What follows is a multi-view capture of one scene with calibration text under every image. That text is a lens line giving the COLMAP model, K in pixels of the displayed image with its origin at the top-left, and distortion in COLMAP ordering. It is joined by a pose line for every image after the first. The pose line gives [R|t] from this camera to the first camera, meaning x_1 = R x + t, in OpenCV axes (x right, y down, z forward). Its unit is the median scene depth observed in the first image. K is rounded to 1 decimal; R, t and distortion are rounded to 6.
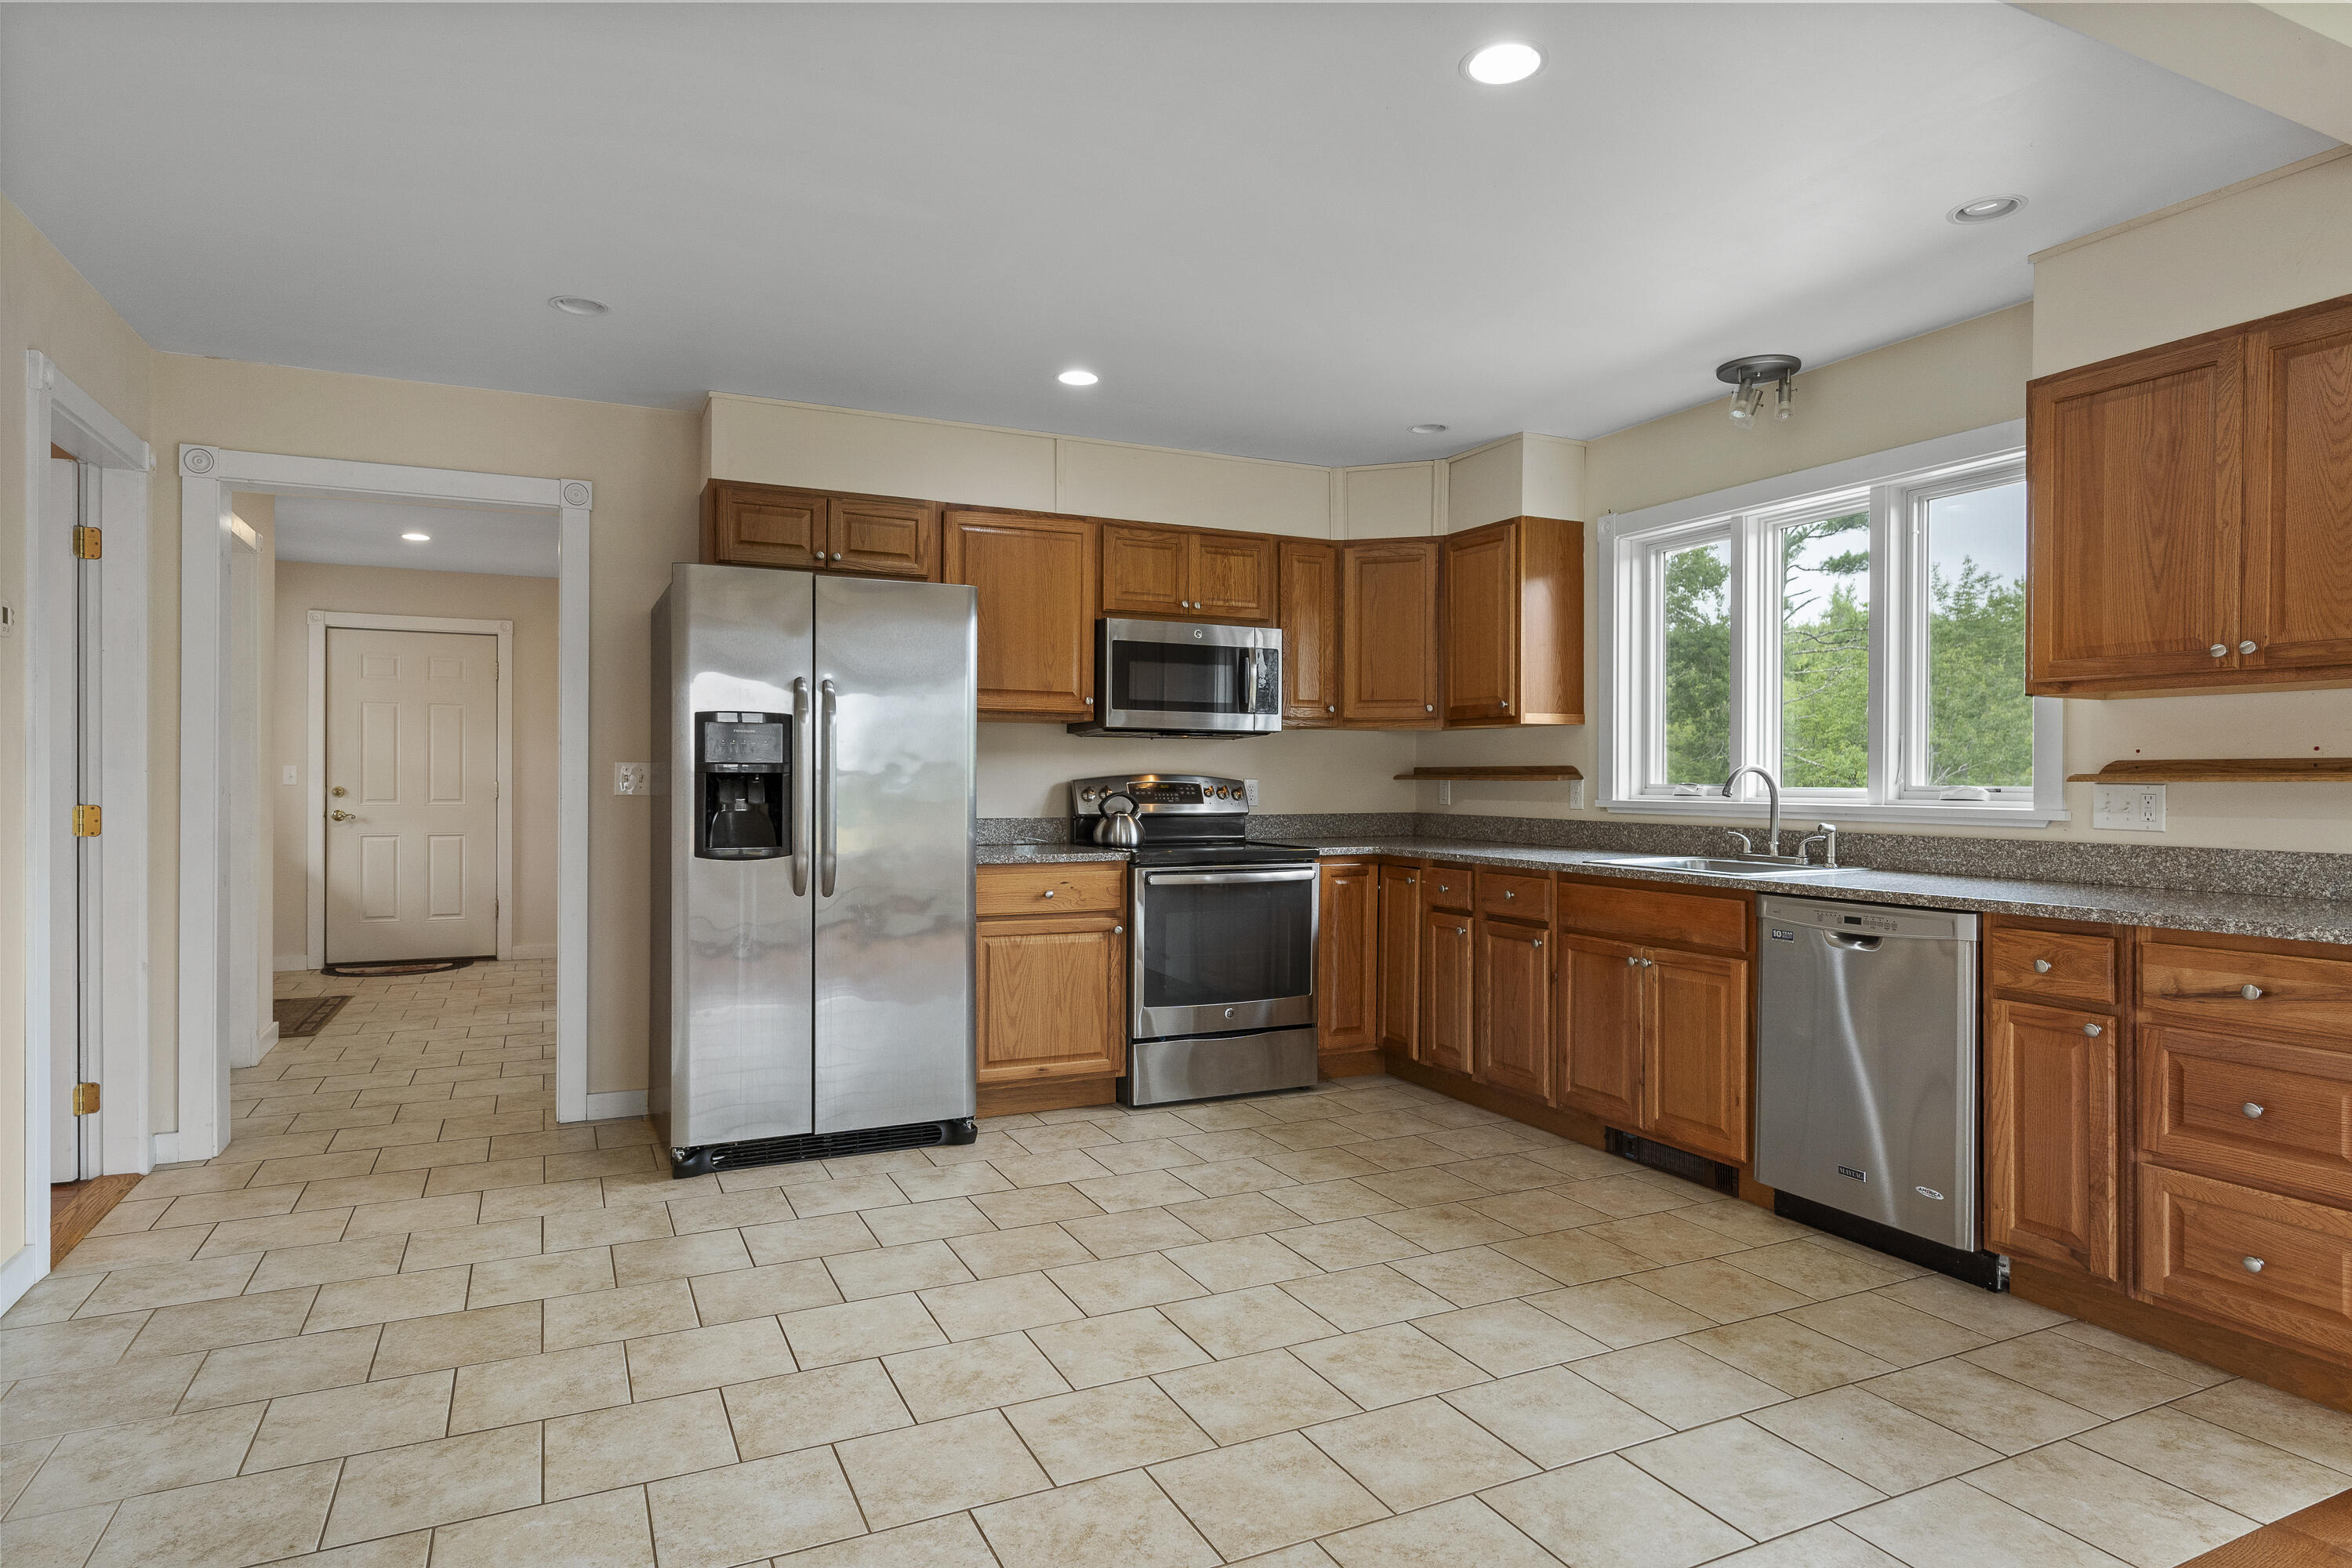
lens RADIAL K [[1312.3, 0, 1176.0], [0, 1312.3, 784.0], [0, 0, 1]] dist [-0.002181, 0.003135]
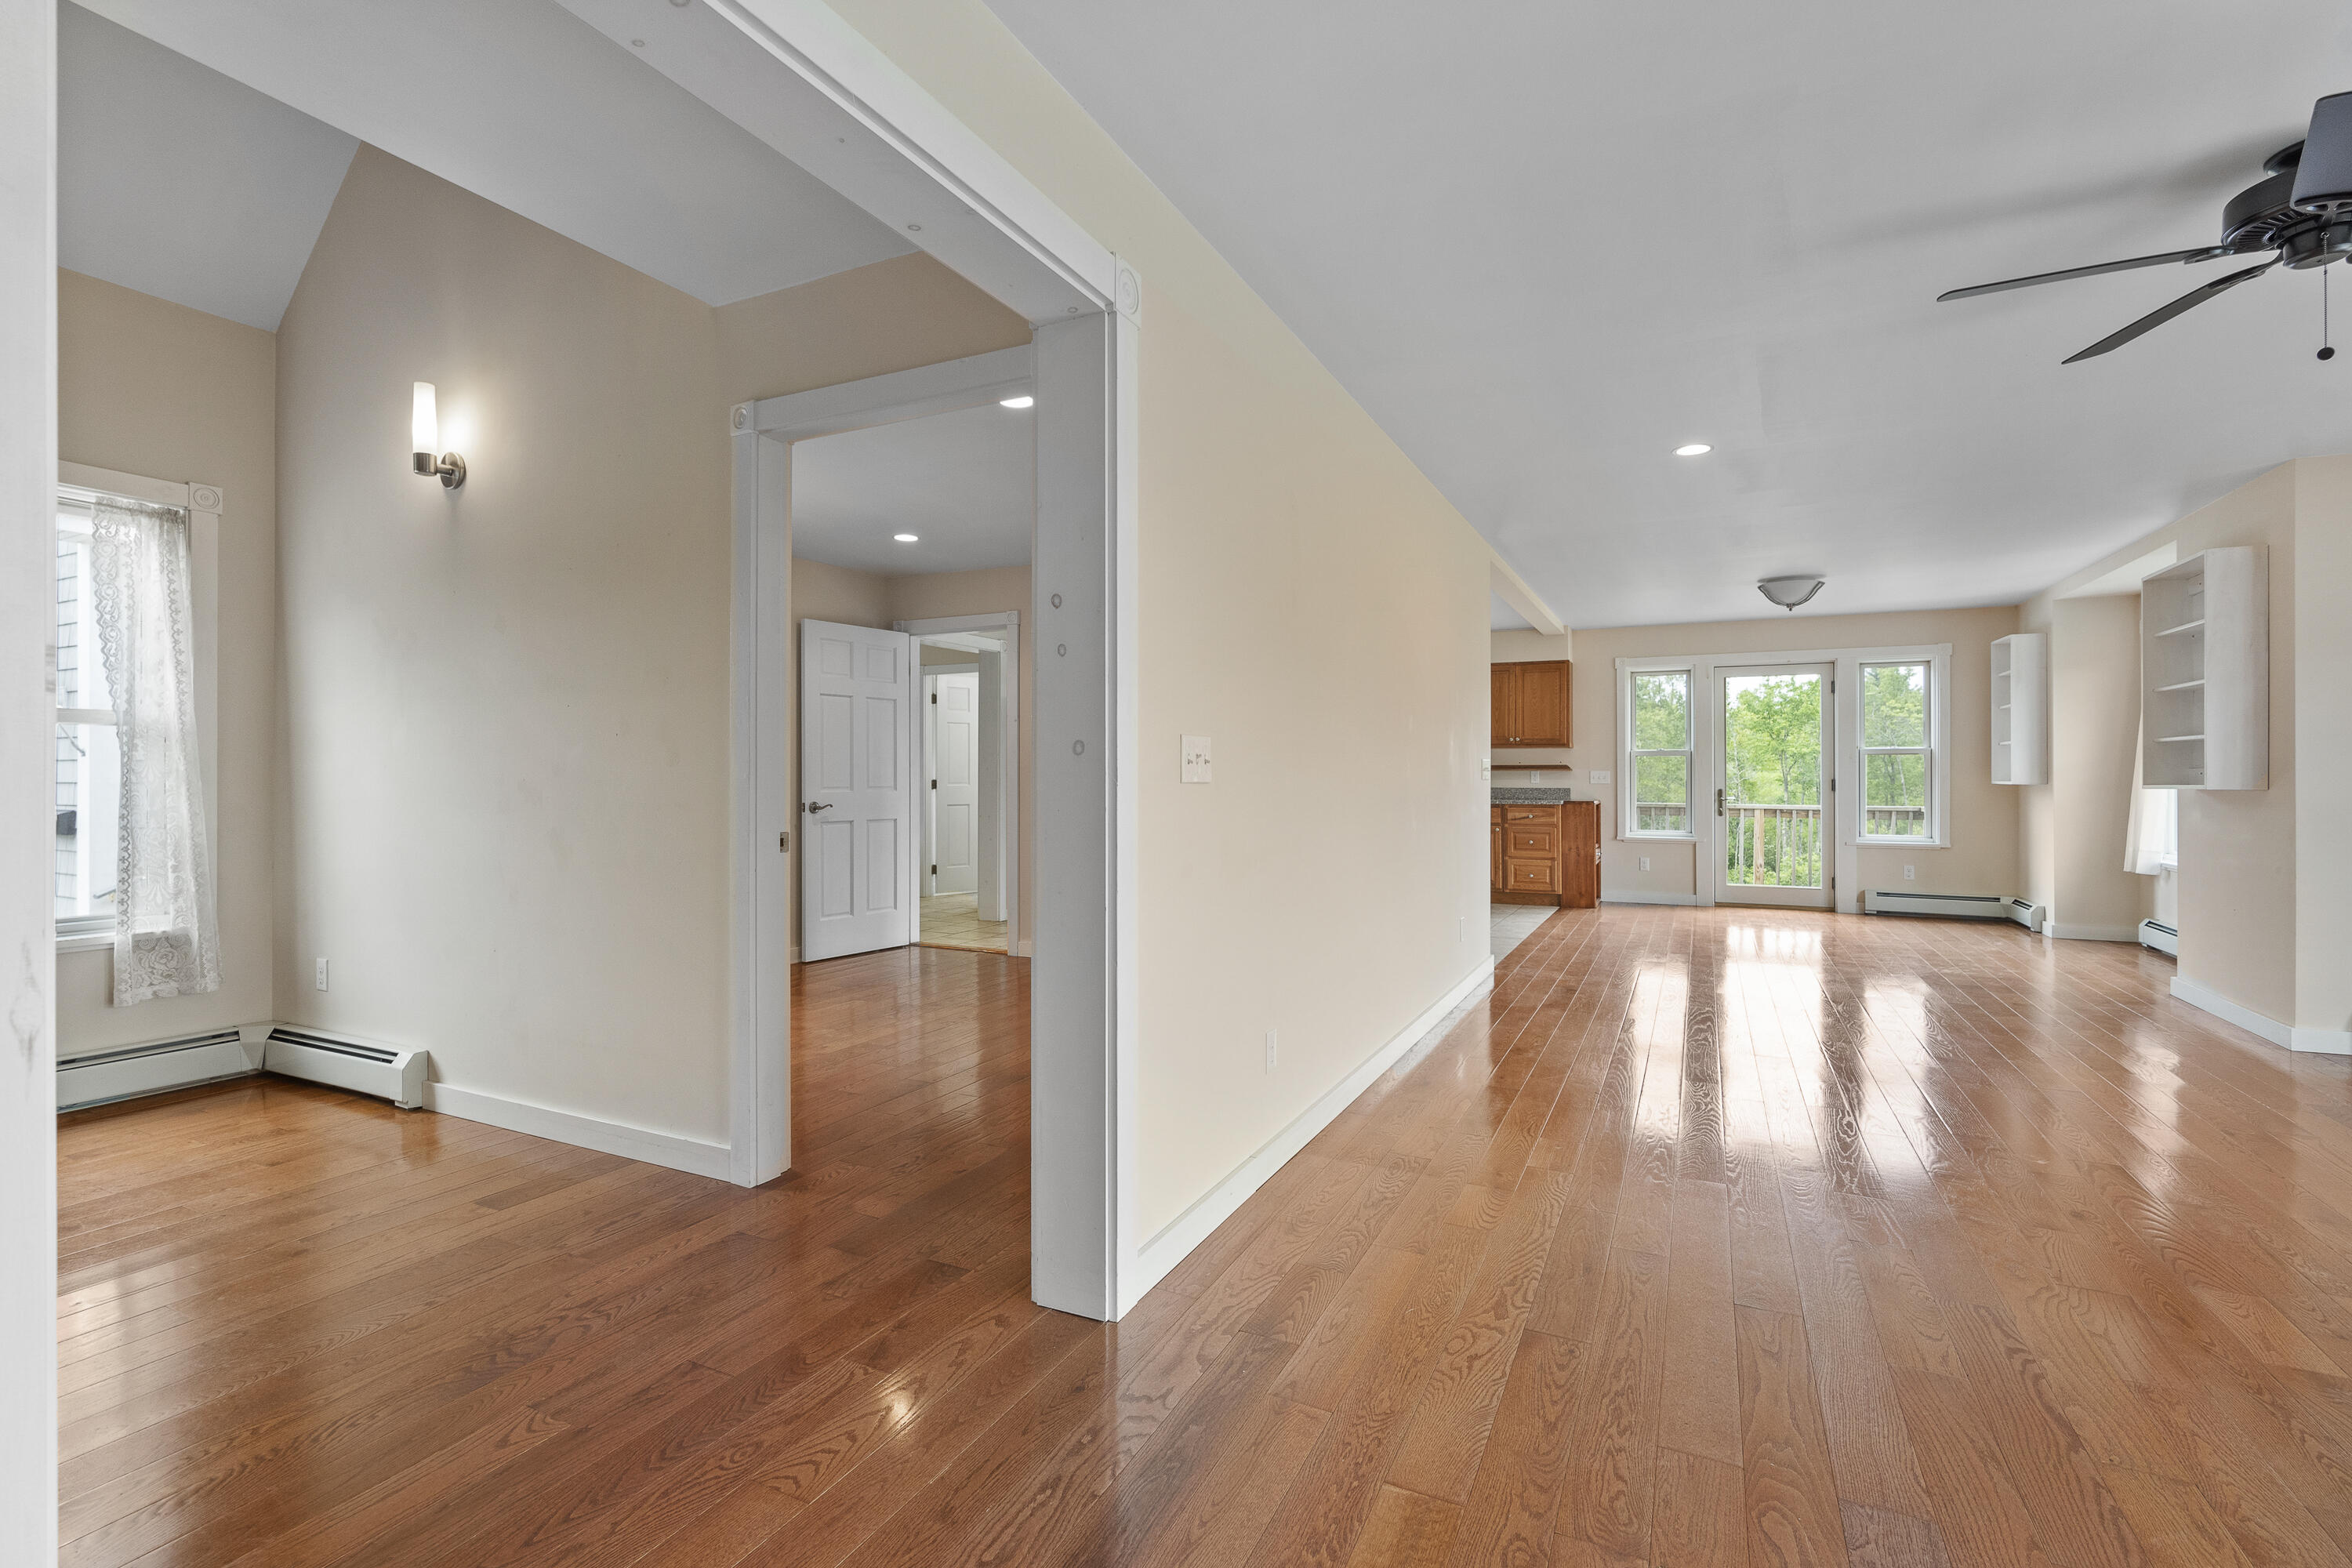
lens RADIAL K [[1072.5, 0, 1174.7], [0, 1072.5, 771.5], [0, 0, 1]] dist [-0.005706, 0.001204]
pose [[0.788796, -0.000677, 0.614654, -1.687136], [0.004750, 0.999976, -0.004994, 0.010335], [-0.614636, 0.006858, 0.788781, -0.814631]]
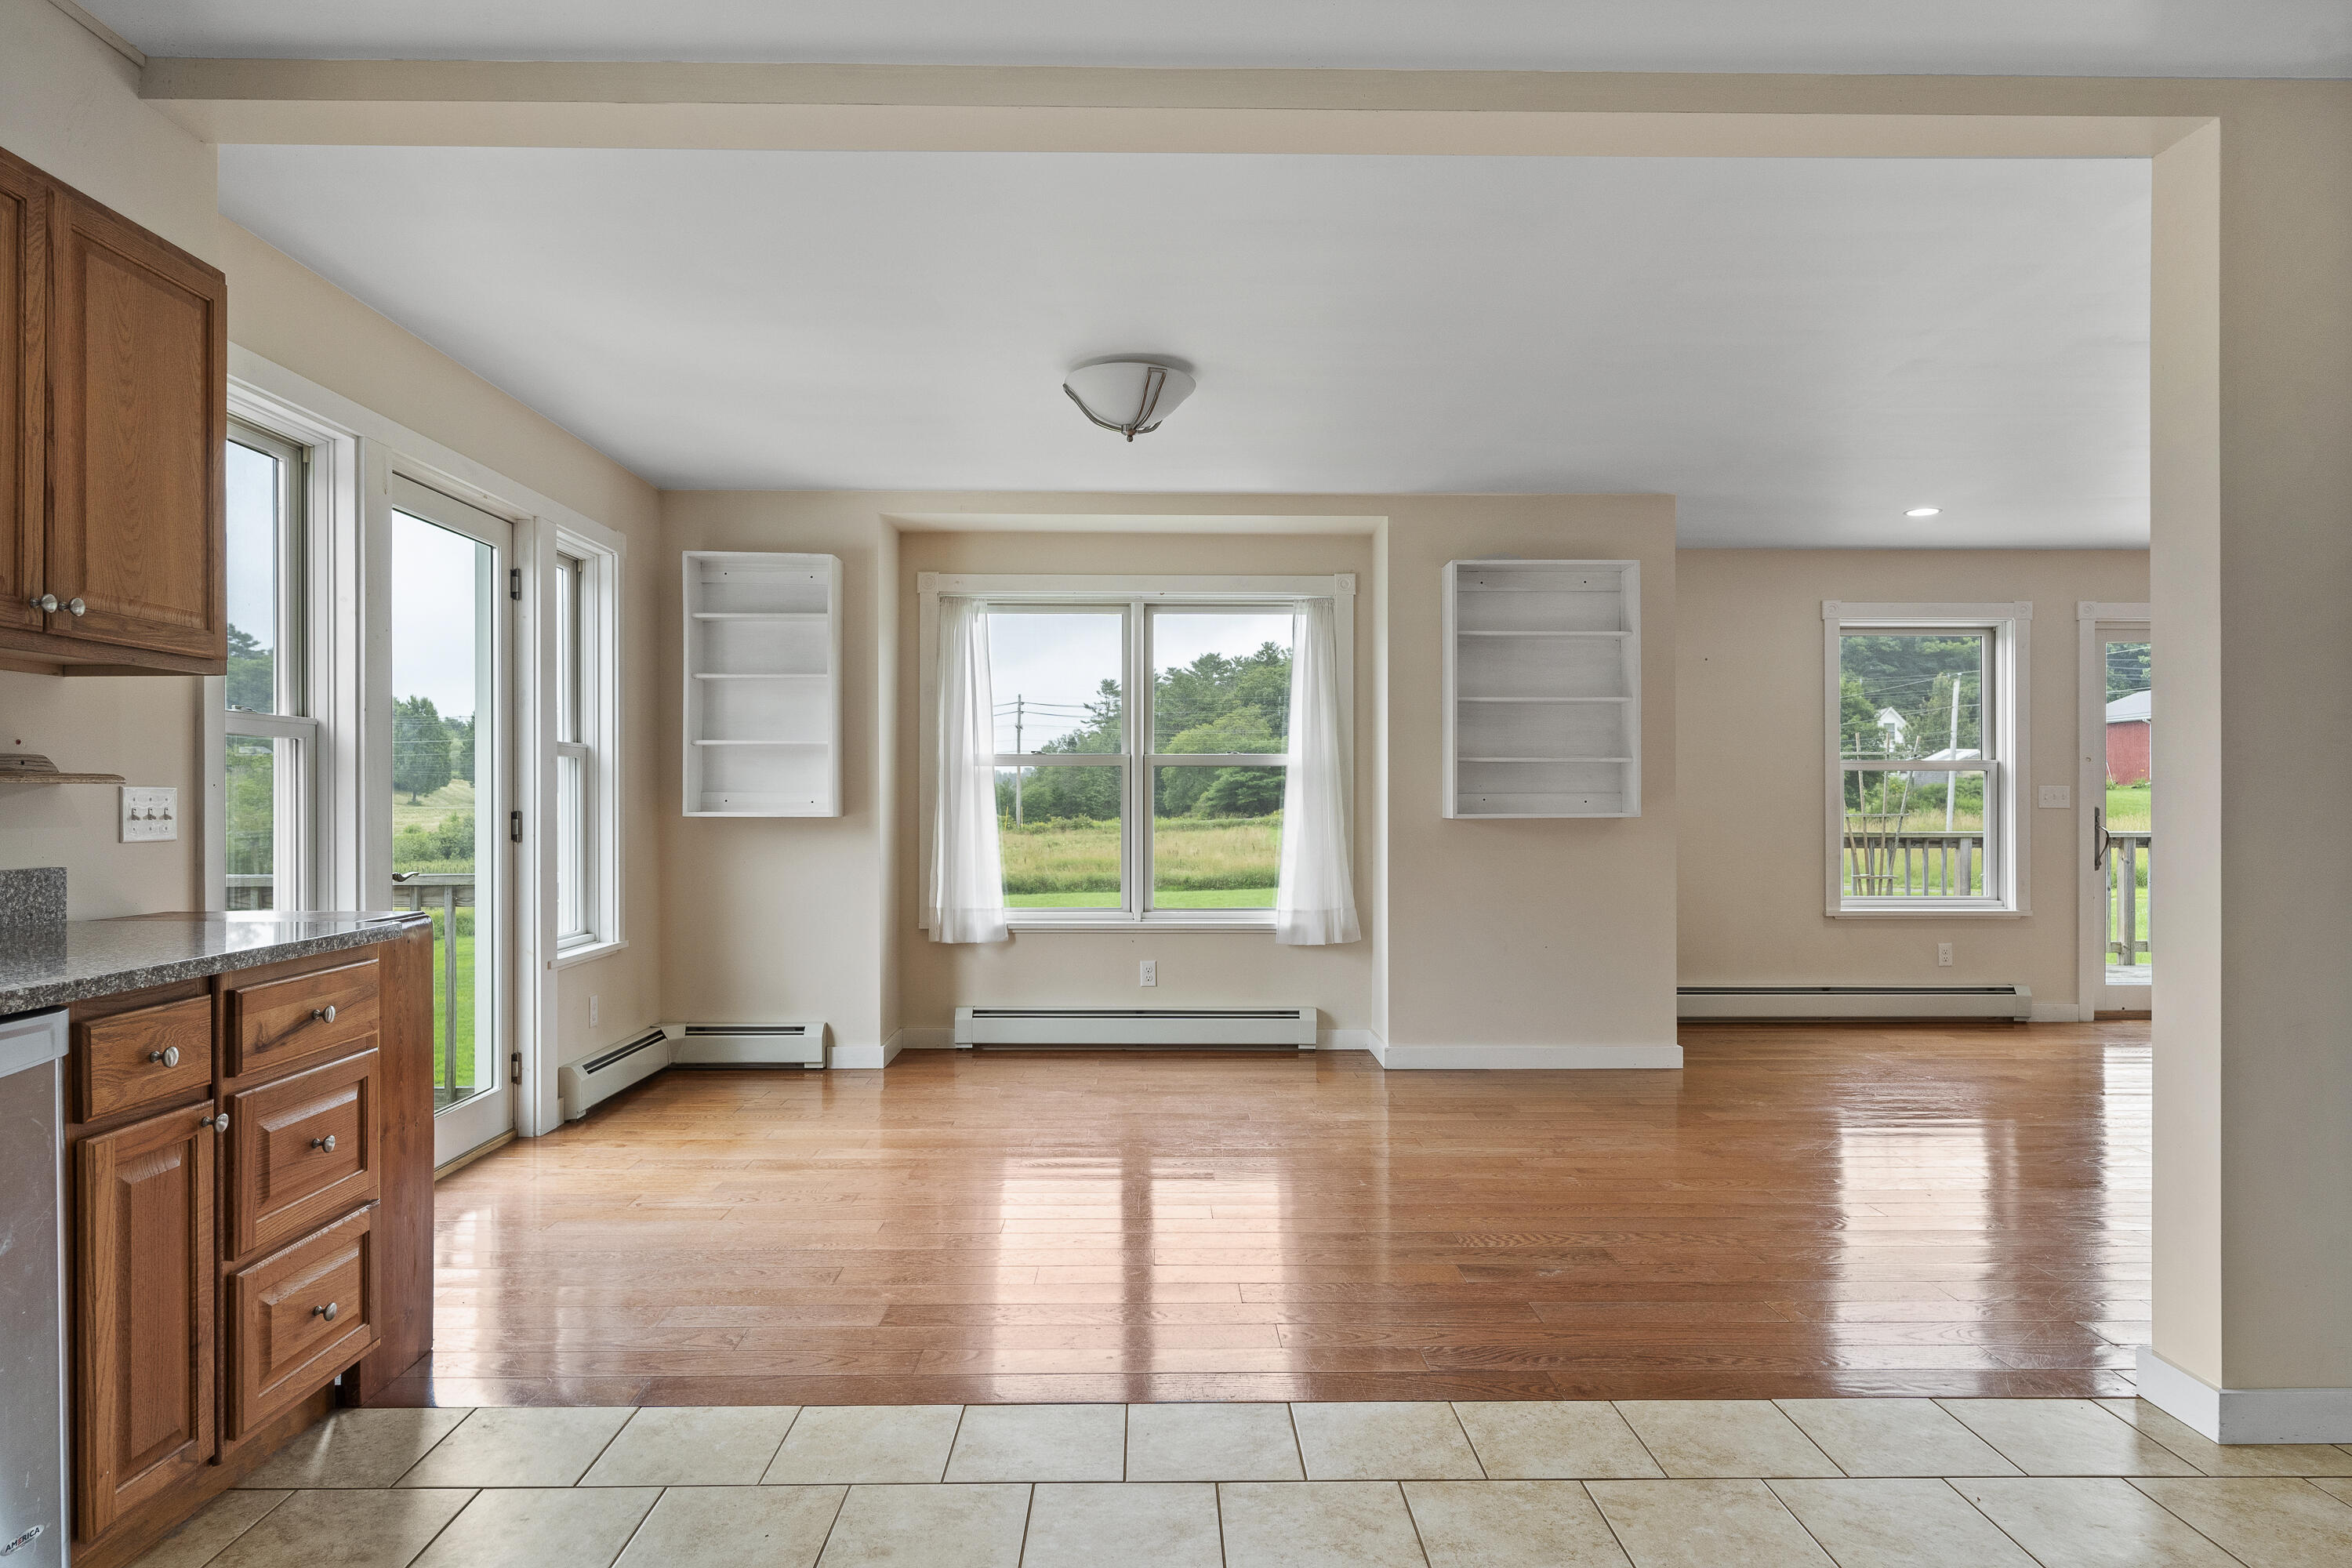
lens RADIAL K [[1403.4, 0, 1170.1], [0, 1403.4, 793.1], [0, 0, 1]] dist [-0.006116, 0.001202]
pose [[-0.907226, -0.002928, 0.420634, -0.081636], [-0.002182, 0.999995, 0.002256, 0.001416], [-0.420638, 0.001129, -0.907228, 1.123314]]
